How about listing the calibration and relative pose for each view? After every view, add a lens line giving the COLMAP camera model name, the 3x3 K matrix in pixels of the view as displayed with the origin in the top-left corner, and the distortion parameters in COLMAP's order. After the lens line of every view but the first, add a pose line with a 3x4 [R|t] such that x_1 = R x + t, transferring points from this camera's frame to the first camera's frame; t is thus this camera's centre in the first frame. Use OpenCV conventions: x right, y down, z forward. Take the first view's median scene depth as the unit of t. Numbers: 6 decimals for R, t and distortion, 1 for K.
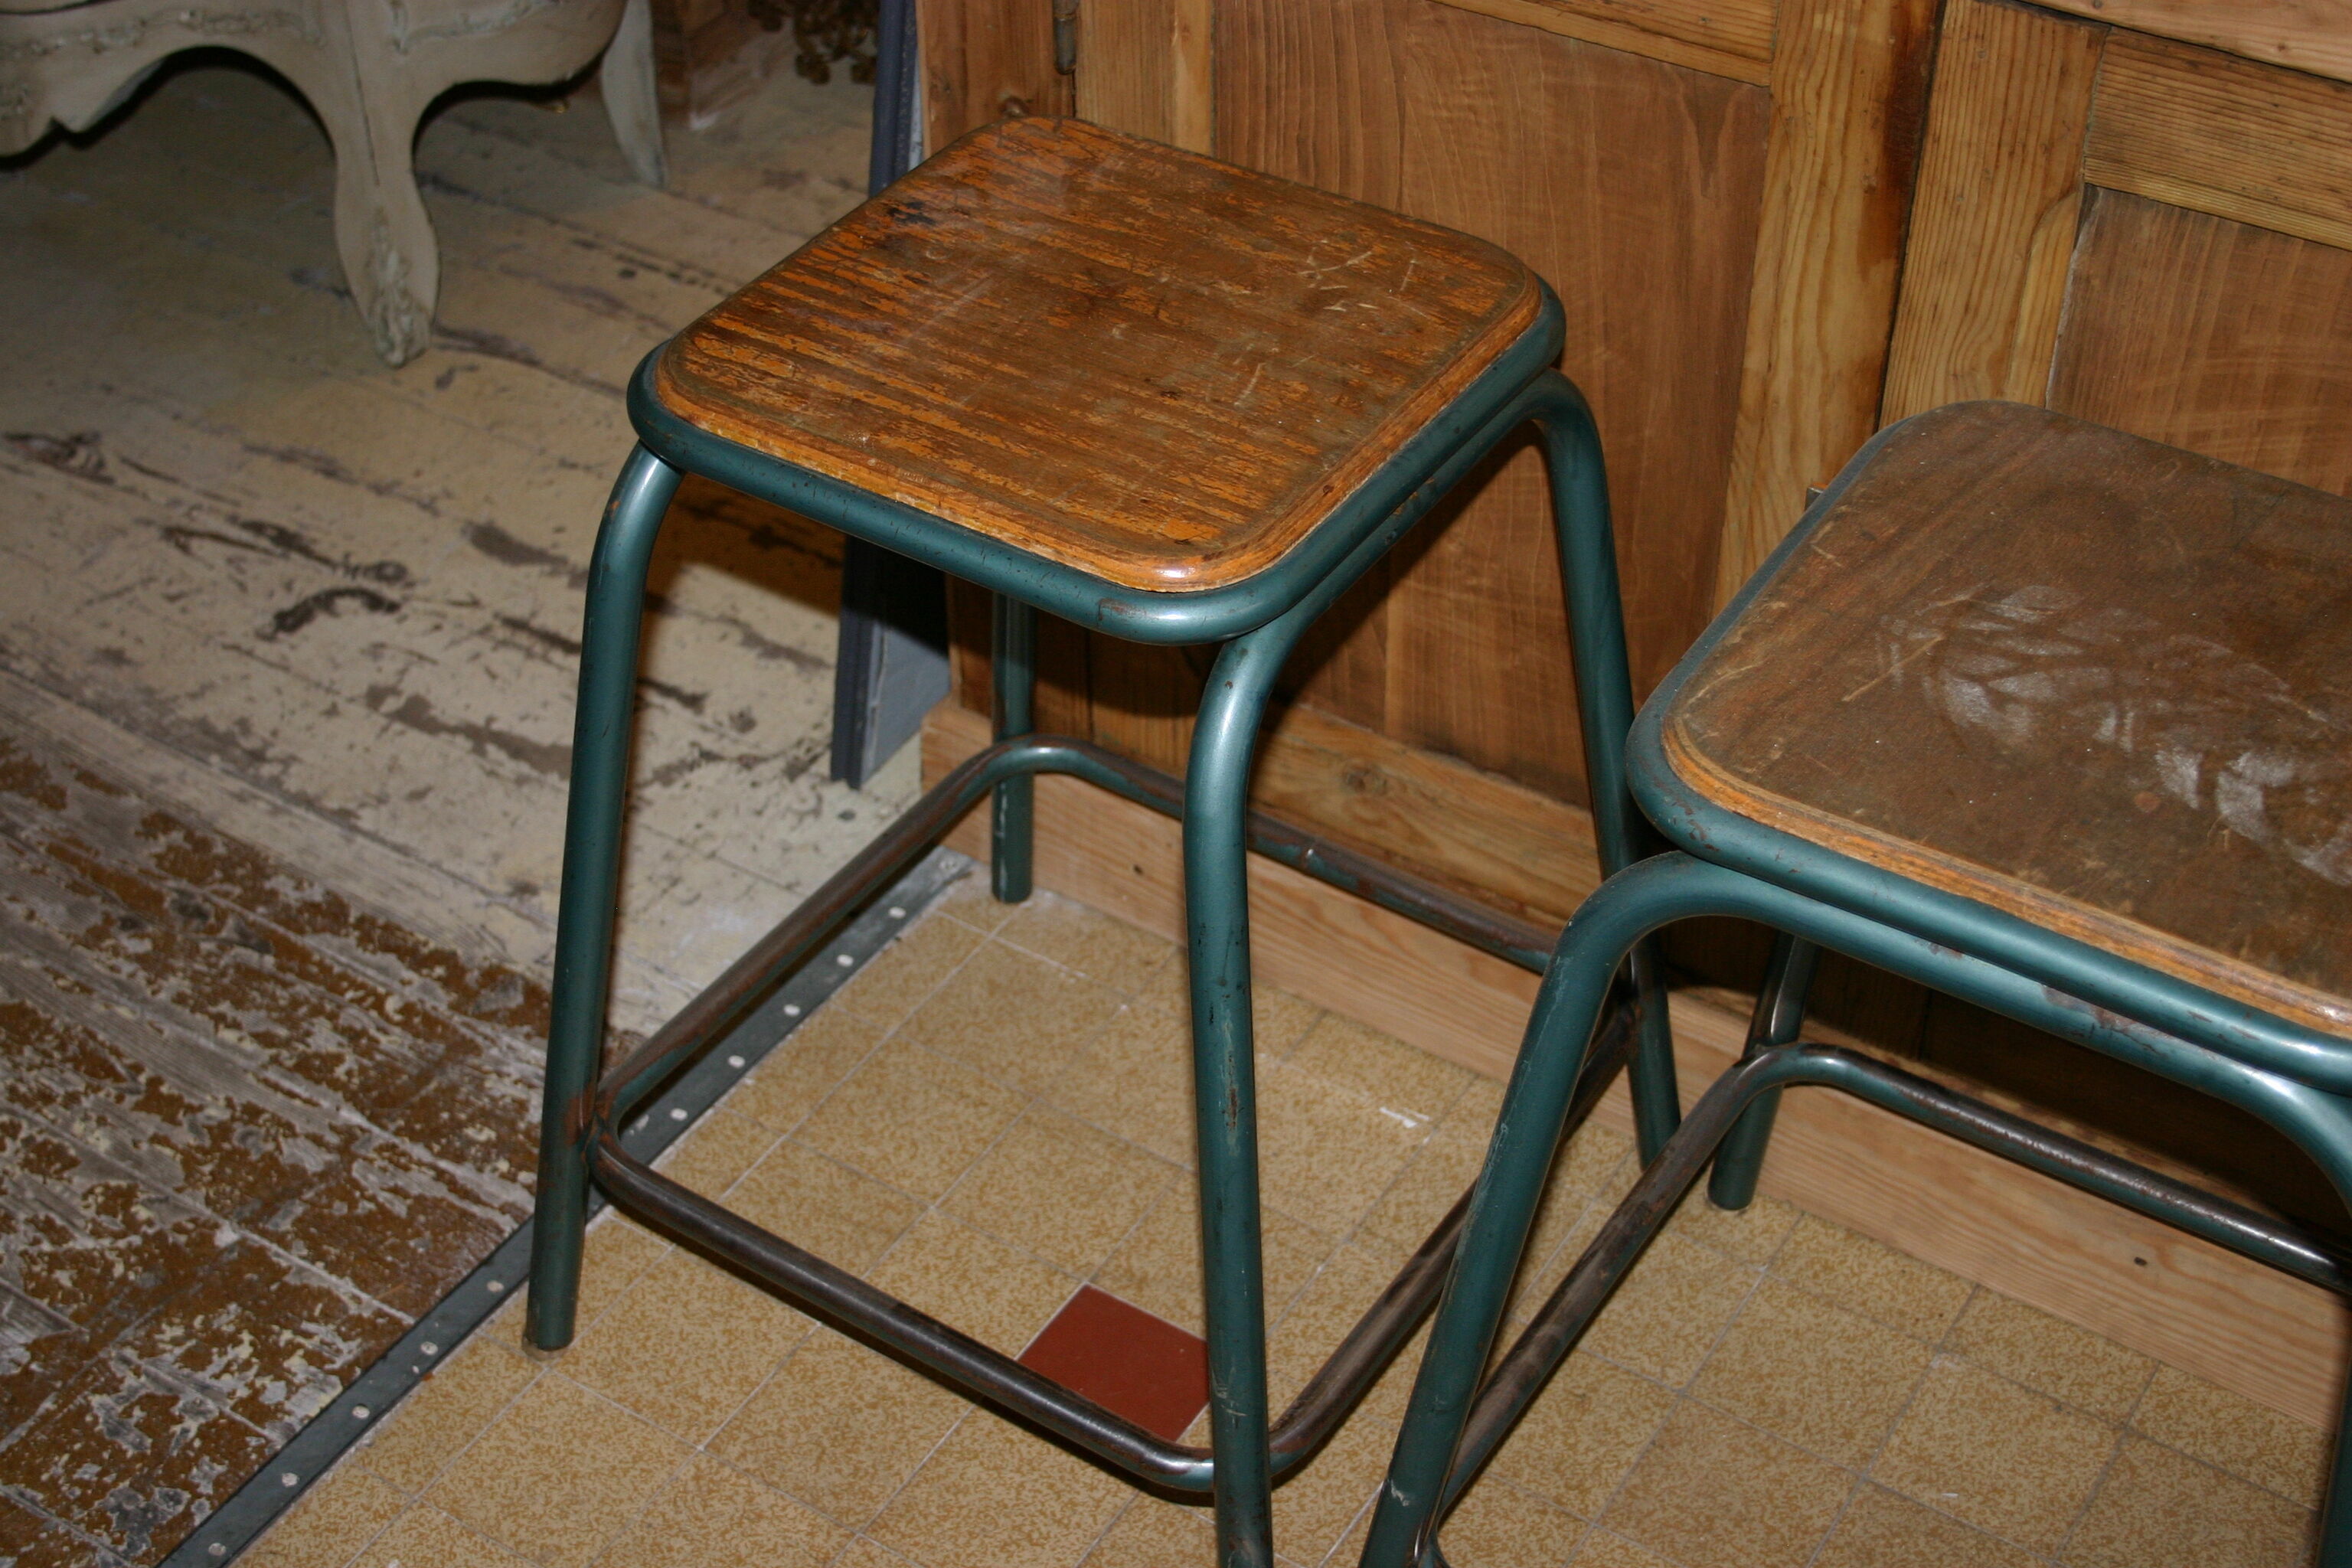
lens RADIAL K [[3202.7, 0, 1176.0], [0, 3202.7, 784.0], [0, 0, 1]] dist [-0.022613, -0.110703]
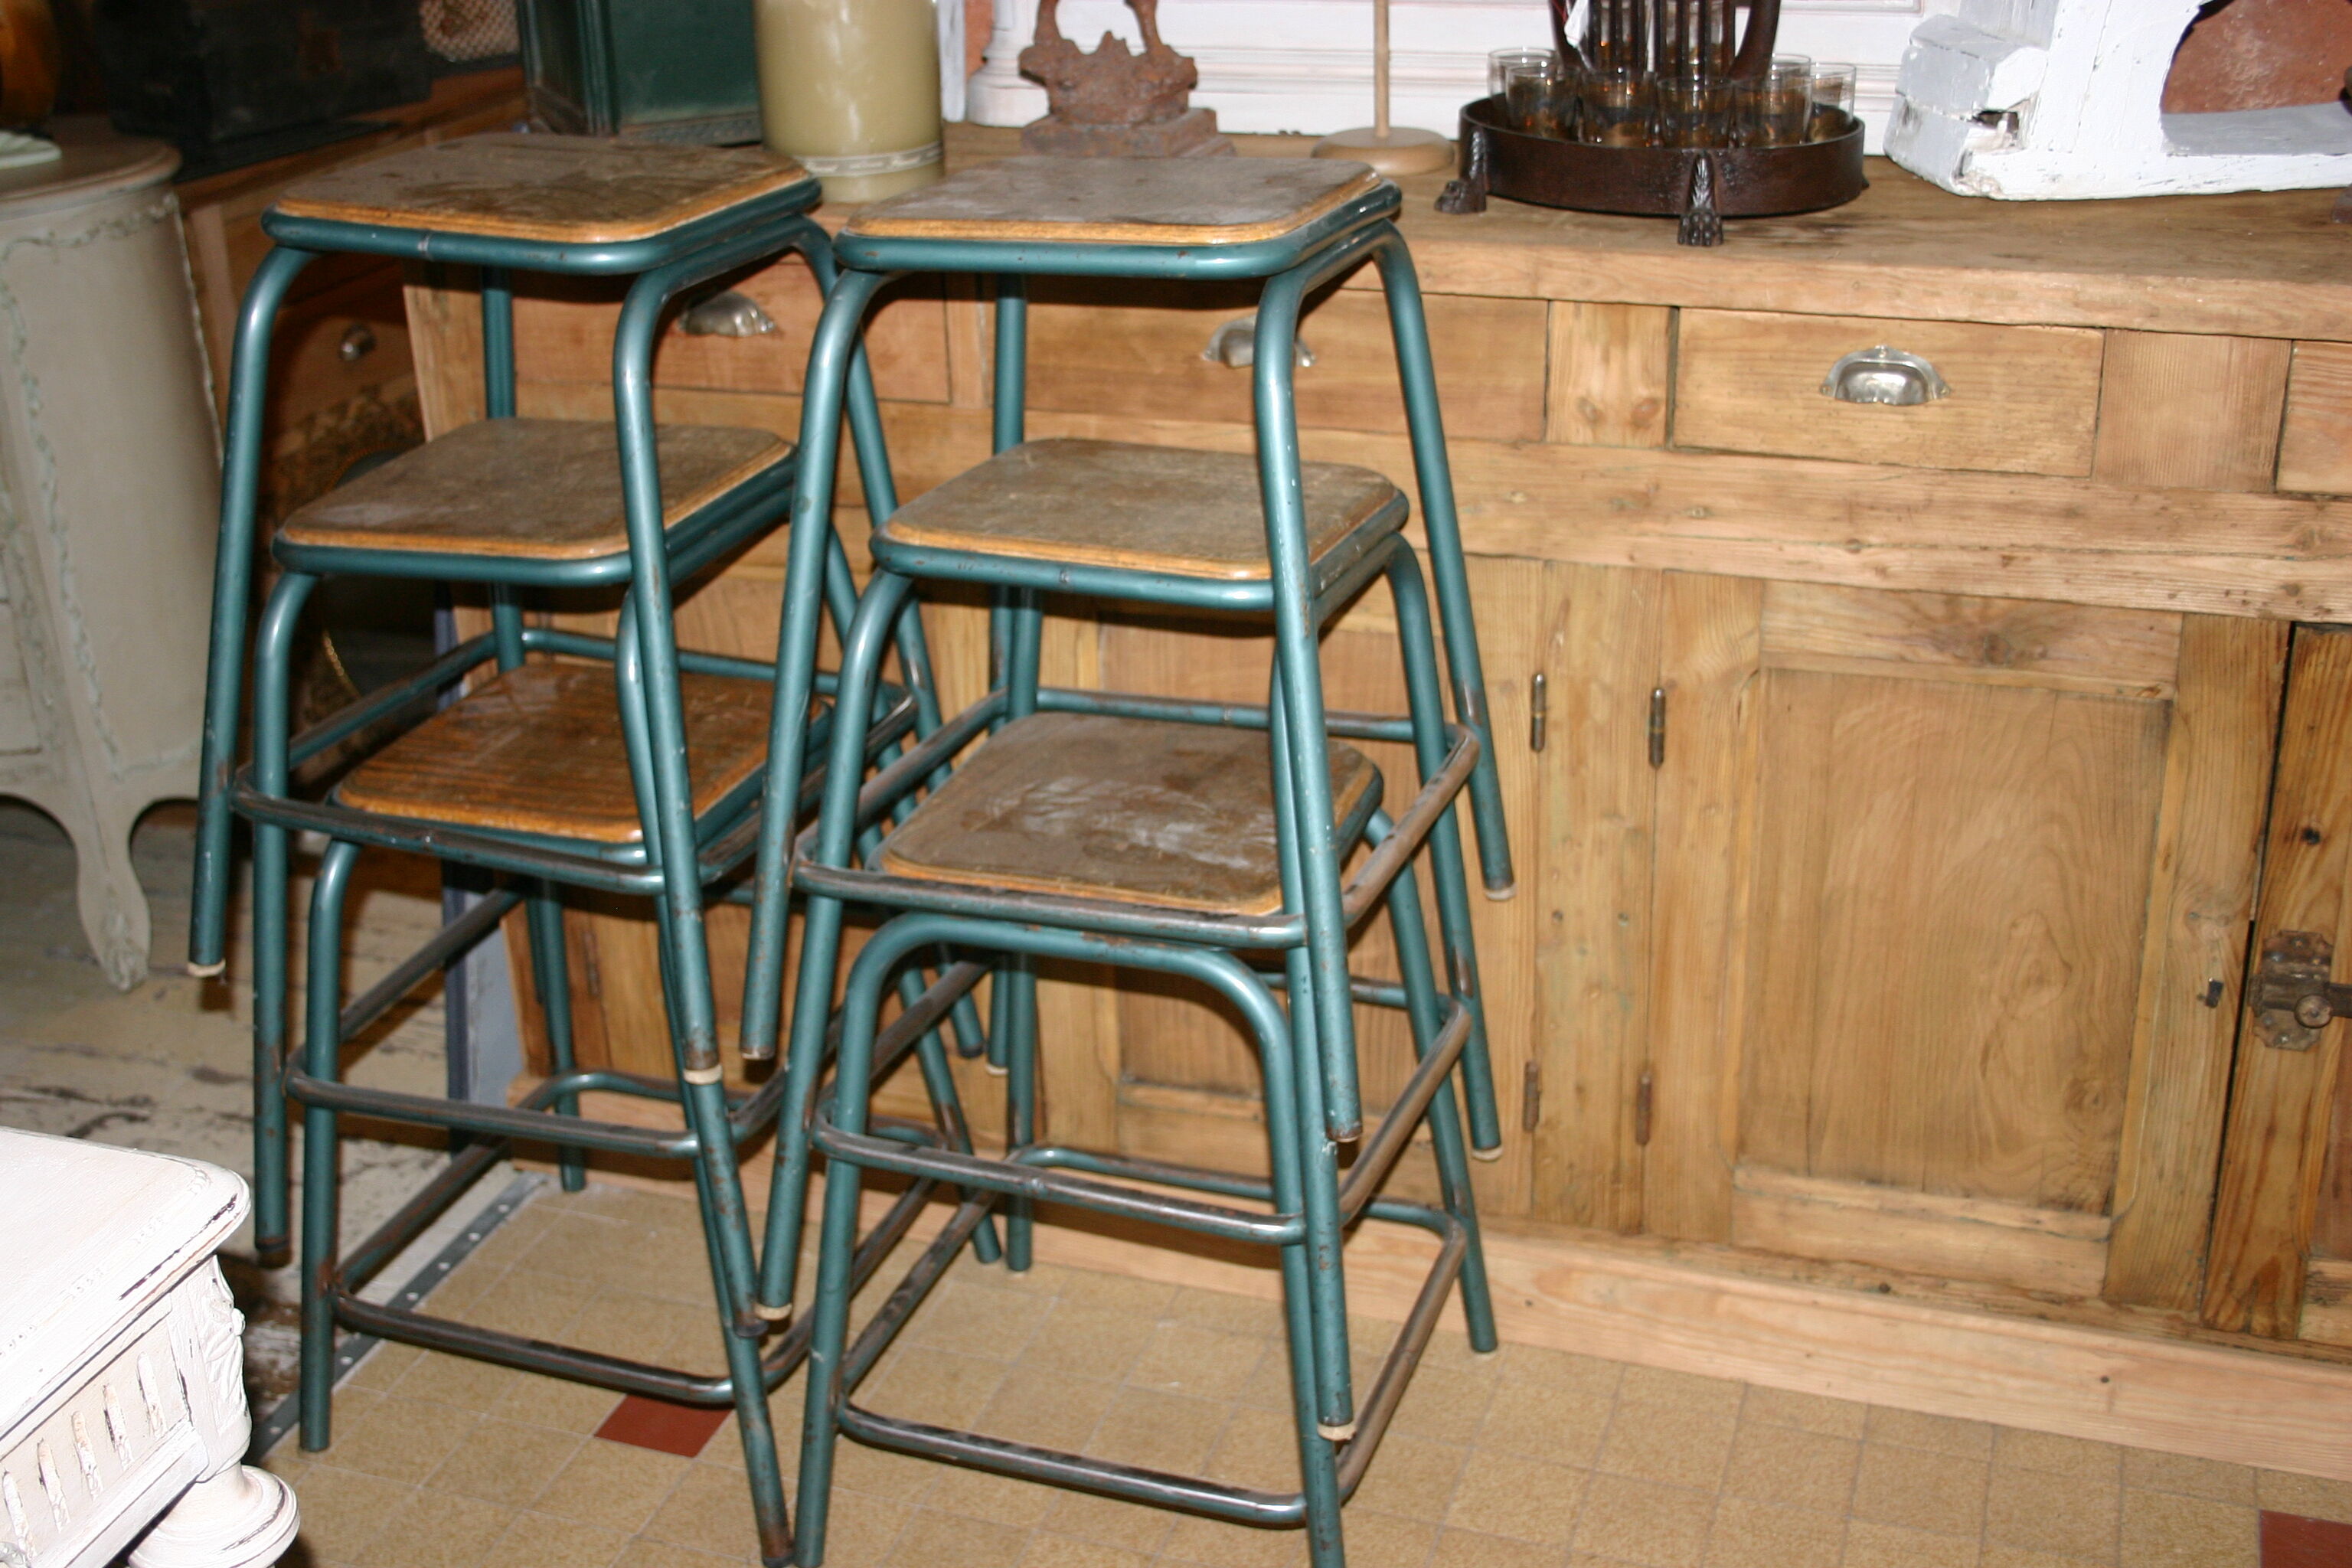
lens RADIAL K [[2733.2, 0, 1176.0], [0, 2733.2, 784.0], [0, 0, 1]] dist [-0.004551, -0.028300]
pose [[0.971867, -0.130102, 0.196335, -0.000772], [0.181574, 0.944803, -0.272722, 0.238889], [-0.150016, 0.300699, 0.941847, -0.353646]]
